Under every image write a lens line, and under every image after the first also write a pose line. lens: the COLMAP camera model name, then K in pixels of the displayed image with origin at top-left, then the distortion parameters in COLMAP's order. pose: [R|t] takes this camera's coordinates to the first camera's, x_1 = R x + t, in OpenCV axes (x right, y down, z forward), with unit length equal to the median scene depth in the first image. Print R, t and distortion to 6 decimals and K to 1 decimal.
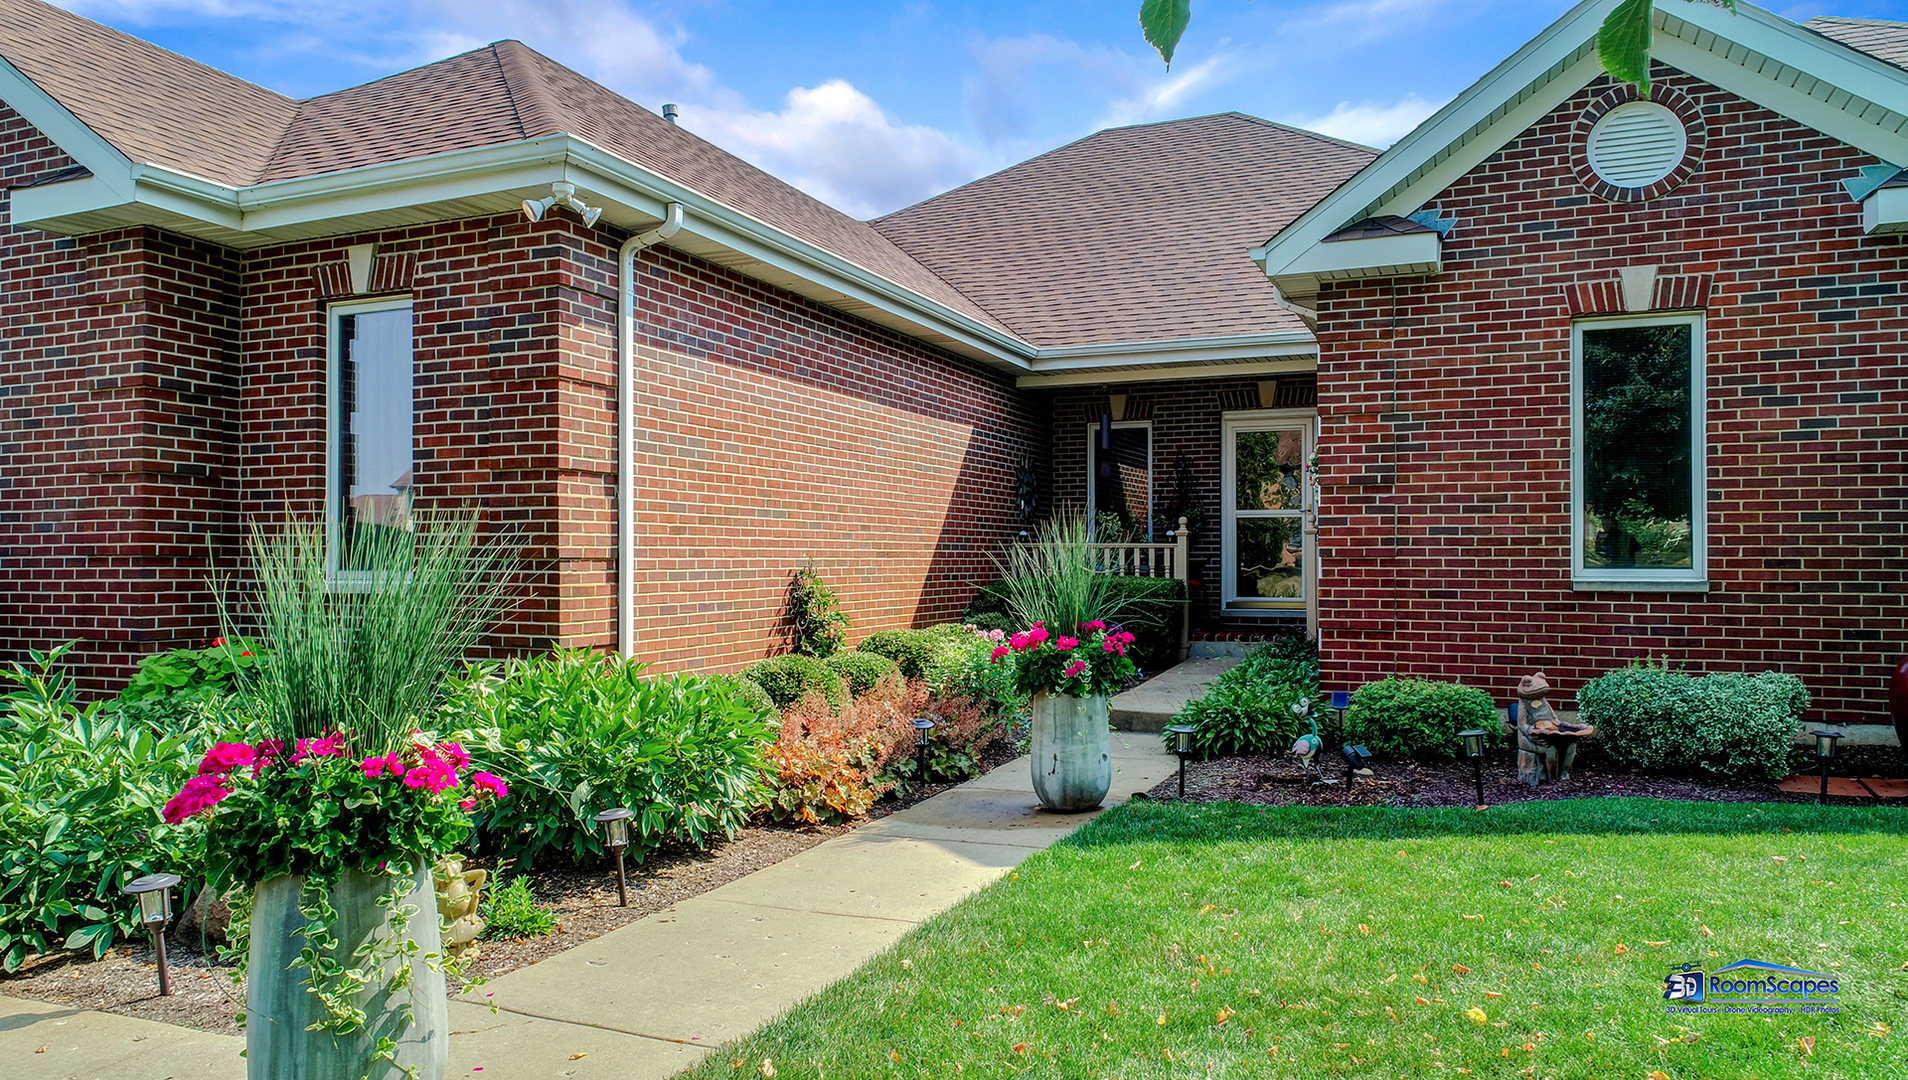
lens RADIAL K [[1293.4, 0, 957.5], [0, 1293.4, 543.4], [0, 0, 1]] dist [-0.006329, 0.002165]
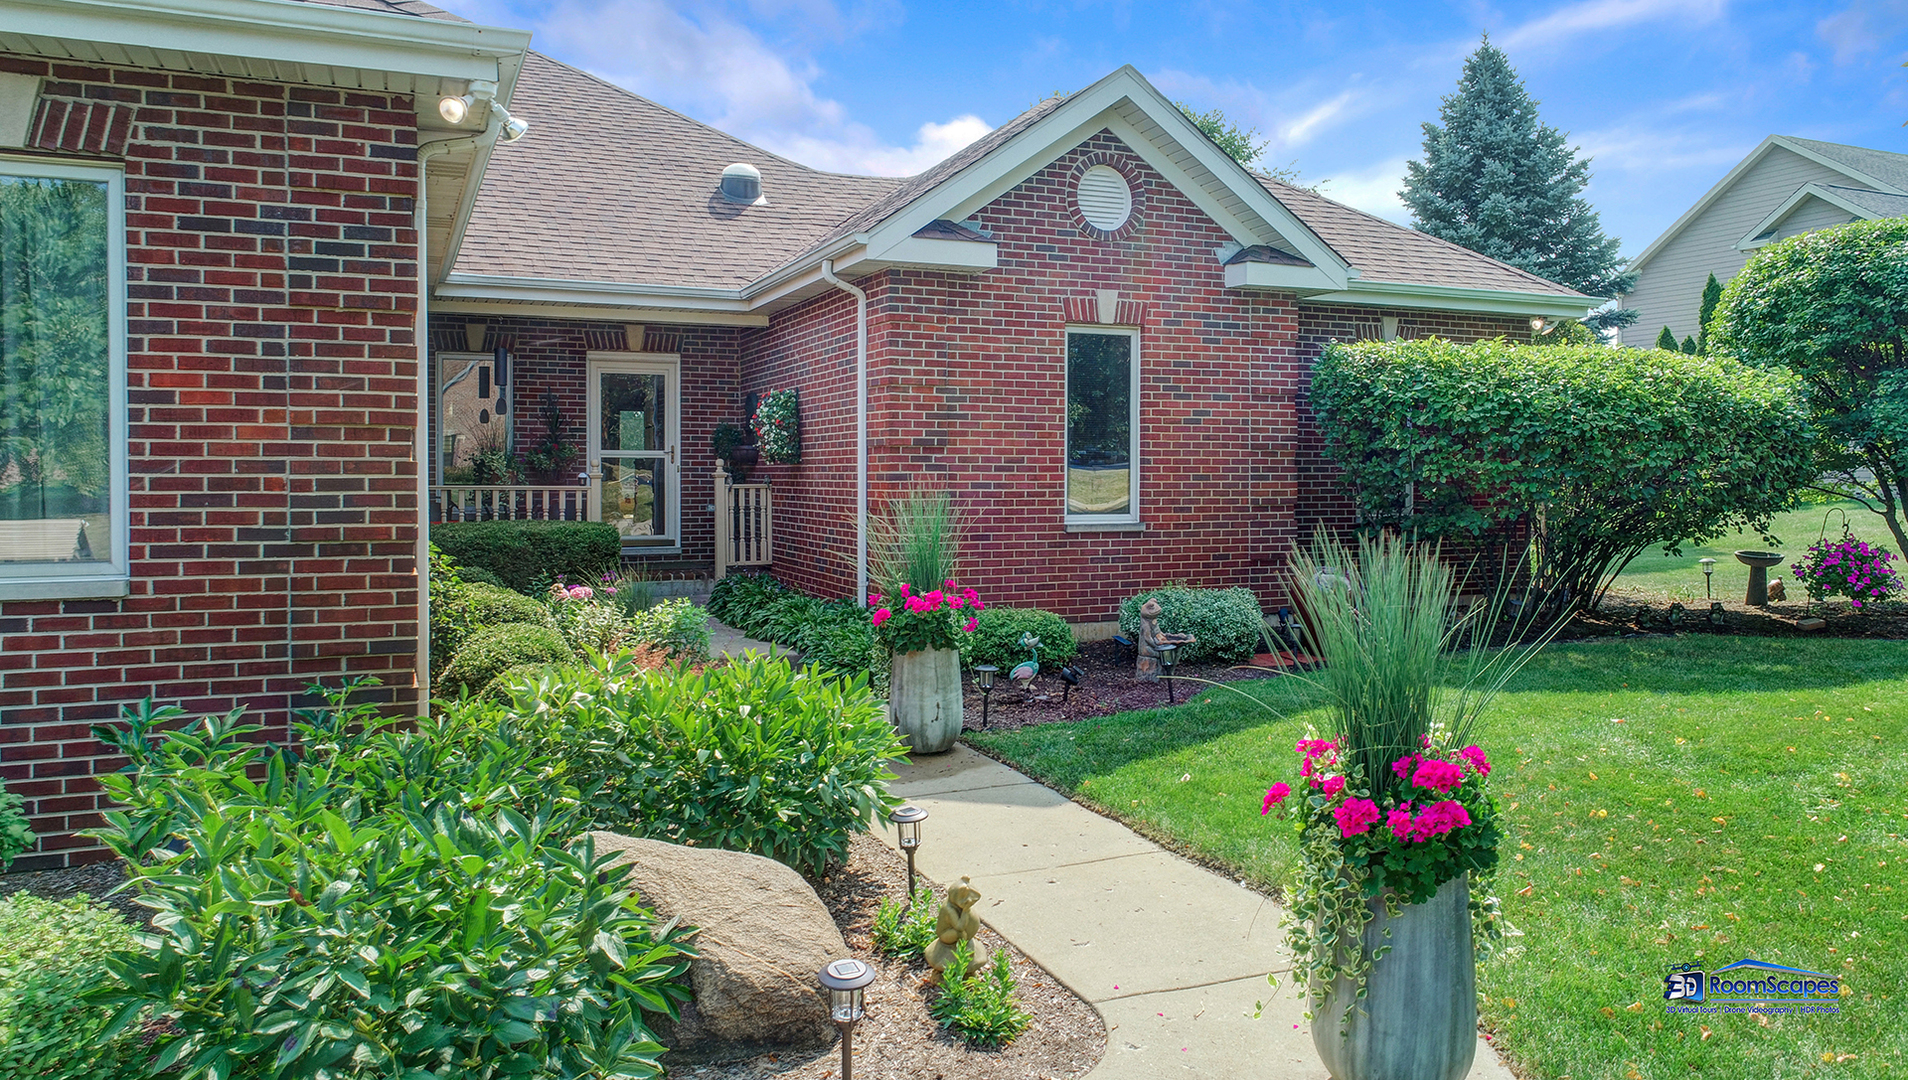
lens RADIAL K [[1302.3, 0, 949.4], [0, 1302.3, 483.2], [0, 0, 1]] dist [0.004523, -0.000061]
pose [[0.694487, -0.005449, 0.719484, -0.565115], [-0.010034, 0.999801, 0.017258, -0.035059], [-0.719435, -0.019205, 0.694294, 0.172493]]
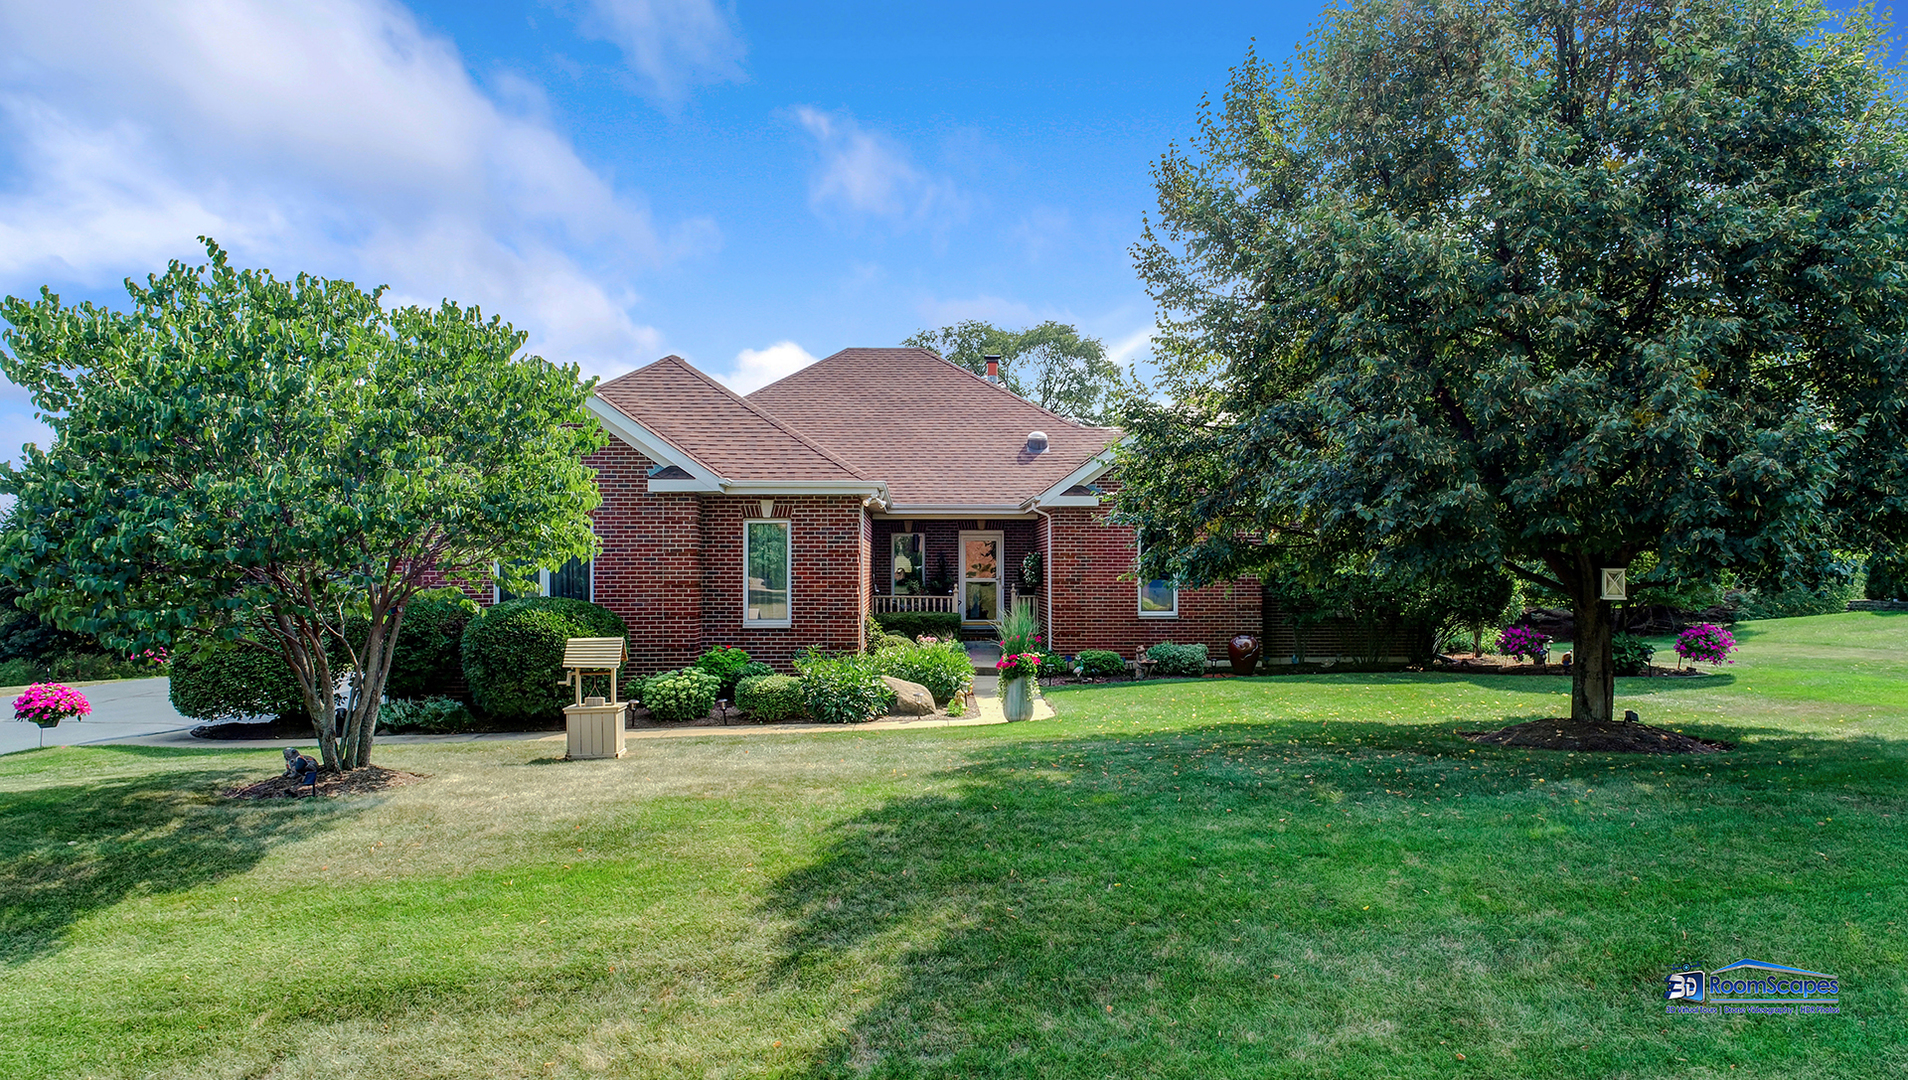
lens RADIAL K [[1309.7, 0, 956.0], [0, 1309.7, 530.5], [0, 0, 1]] dist [0.000840, 0.004057]
pose [[0.911281, 0.012061, 0.411608, -1.151364], [-0.004697, 0.999810, -0.018899, -0.108447], [-0.411758, 0.015289, 0.911165, -1.574246]]
